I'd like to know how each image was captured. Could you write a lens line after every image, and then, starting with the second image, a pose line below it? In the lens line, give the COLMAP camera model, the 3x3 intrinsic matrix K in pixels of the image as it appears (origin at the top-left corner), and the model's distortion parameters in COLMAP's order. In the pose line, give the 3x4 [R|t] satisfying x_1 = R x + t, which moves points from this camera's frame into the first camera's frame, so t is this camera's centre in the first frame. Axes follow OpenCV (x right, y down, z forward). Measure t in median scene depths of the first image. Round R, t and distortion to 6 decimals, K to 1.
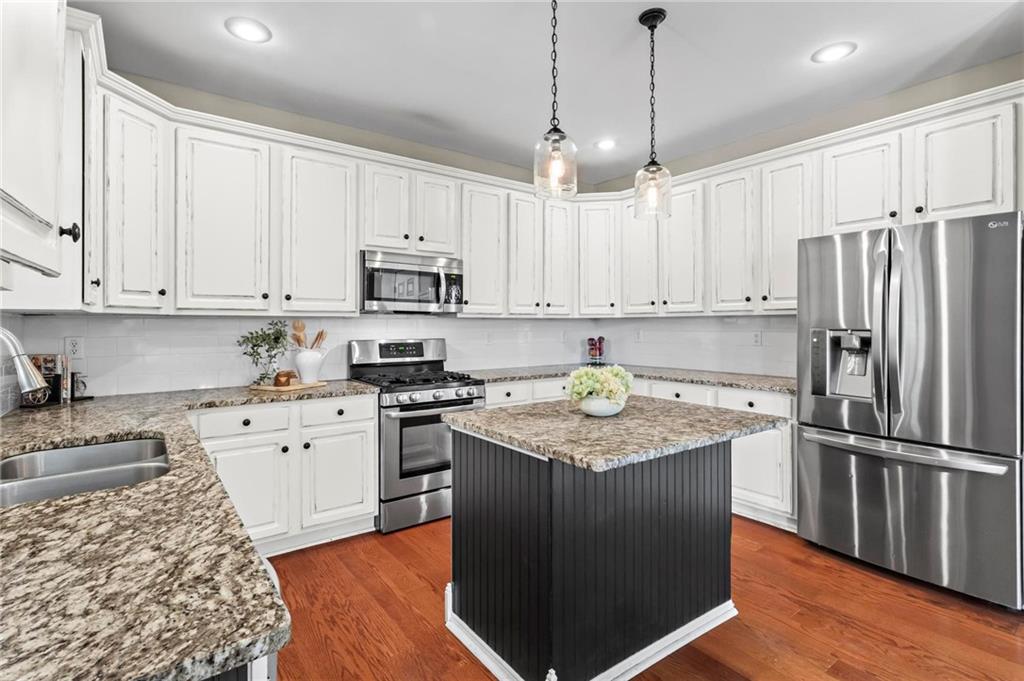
lens RADIAL K [[495.4, 0, 508.9], [0, 495.4, 318.8], [0, 0, 1]] dist [-0.004324, 0.004016]
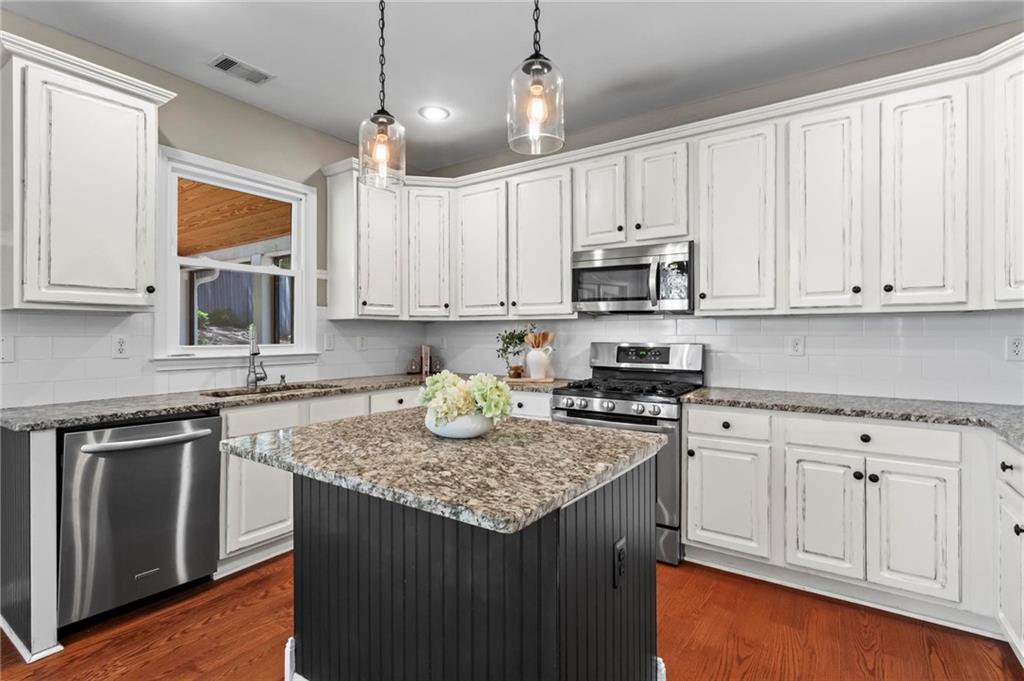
lens RADIAL K [[495.4, 0, 501.7], [0, 495.4, 332.8], [0, 0, 1]] dist [-0.004324, 0.004016]
pose [[0.314682, -0.001098, -0.949196, 0.590358], [0.011344, 0.999932, 0.002605, 0.019715], [0.949129, -0.011587, 0.314673, 0.518670]]
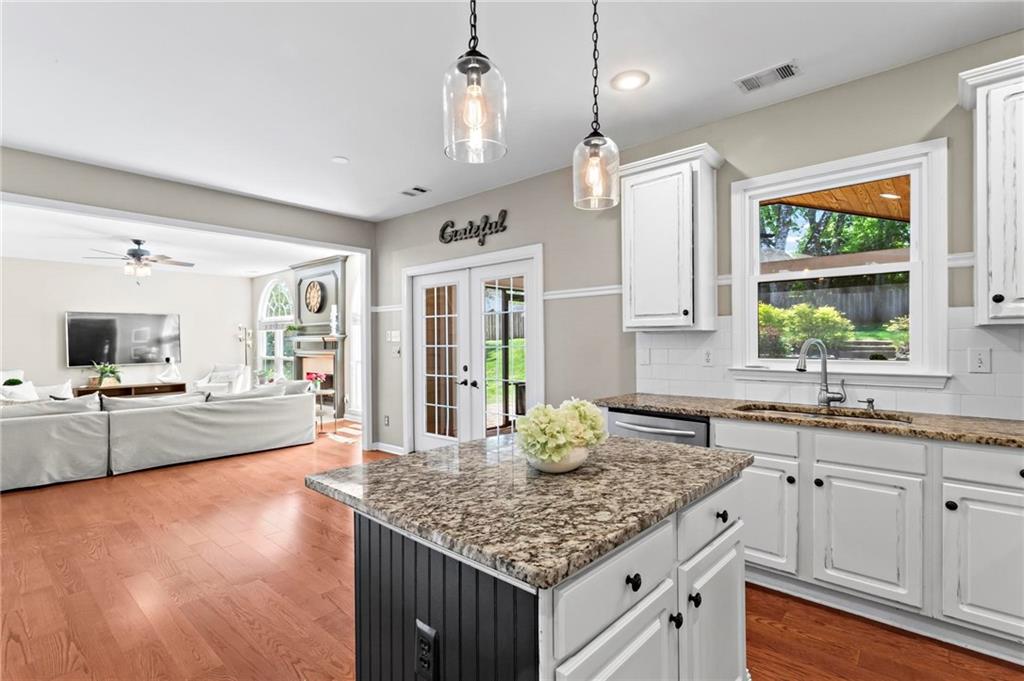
lens RADIAL K [[495.4, 0, 517.5], [0, 495.4, 343.7], [0, 0, 1]] dist [-0.004324, 0.004016]
pose [[-0.981226, 0.009313, -0.192638, 0.230437], [0.010724, 0.999923, -0.006283, 0.012203], [0.192565, -0.008230, -0.981250, 1.070641]]
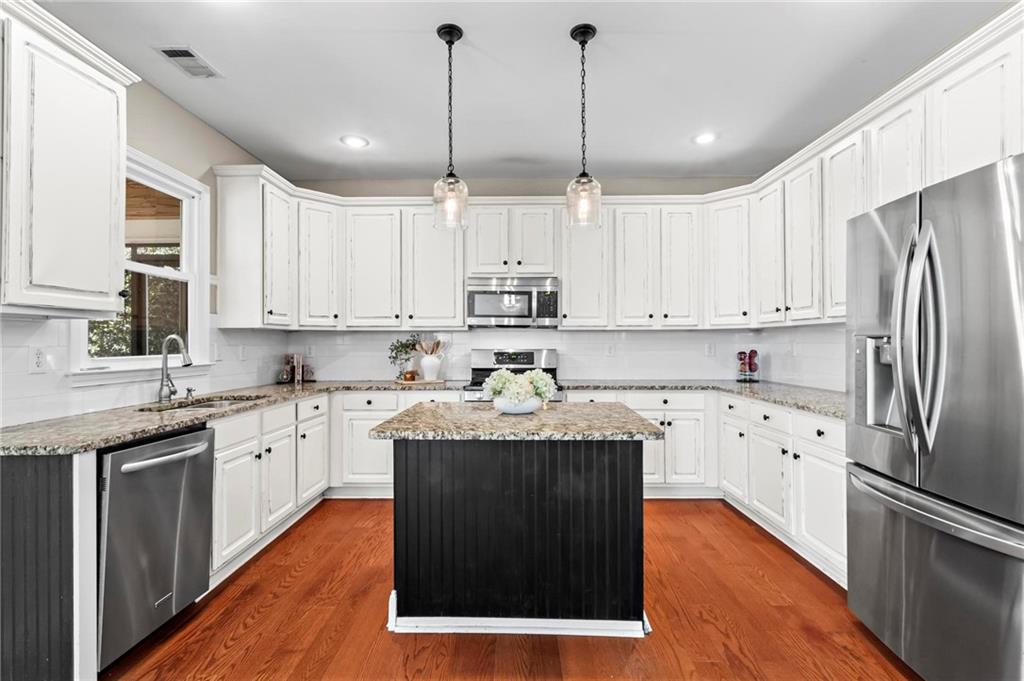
lens RADIAL K [[495.4, 0, 512.7], [0, 495.4, 337.2], [0, 0, 1]] dist [-0.004324, 0.004016]
pose [[0.793785, -0.006301, -0.608166, 0.539923], [0.008376, 0.999965, 0.000573, 0.013139], [0.608140, -0.005549, 0.793810, 0.065256]]
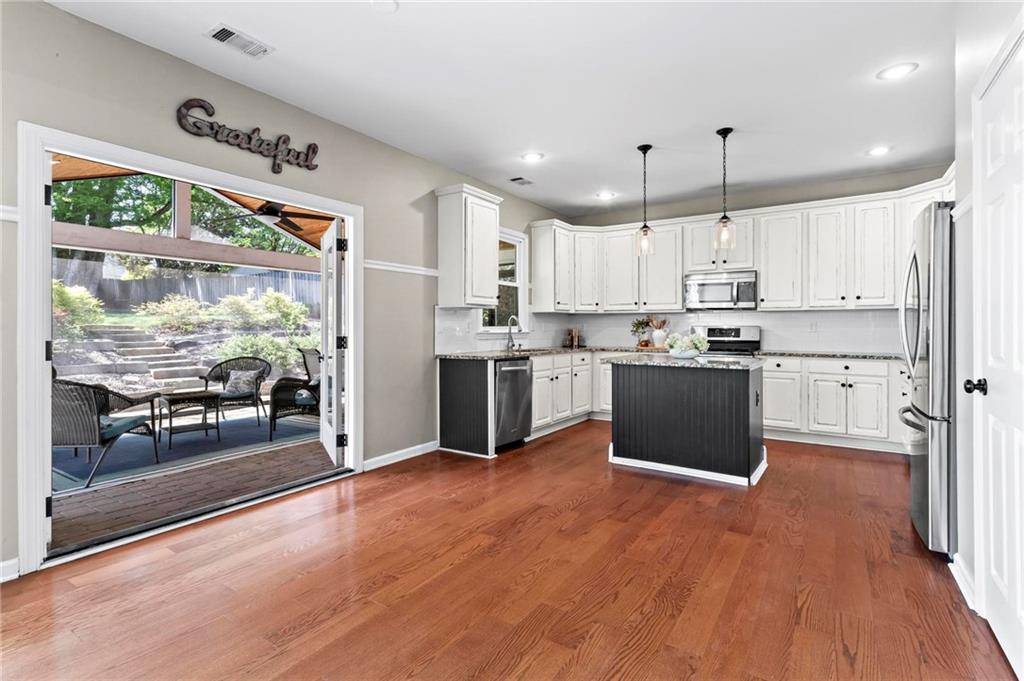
lens RADIAL K [[495.4, 0, 500.3], [0, 495.4, 325.8], [0, 0, 1]] dist [-0.004324, 0.004016]
pose [[0.323226, -0.000853, -0.946322, 1.125980], [0.009875, 0.999948, 0.002471, 0.032909], [0.946270, -0.010144, 0.323217, -0.195749]]
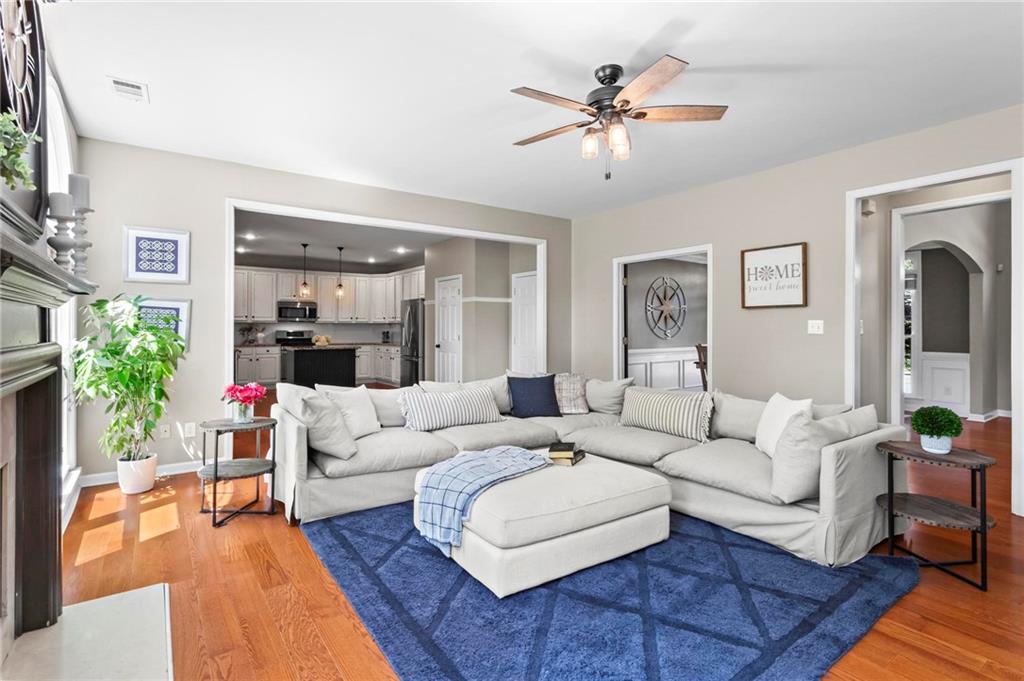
lens RADIAL K [[495.4, 0, 500.4], [0, 495.4, 324.7], [0, 0, 1]] dist [-0.004324, 0.004016]
pose [[0.999189, 0.004507, -0.040015, 1.177600], [-0.004374, 0.999985, 0.003415, -0.007504], [0.040030, -0.003238, 0.999193, -1.974182]]
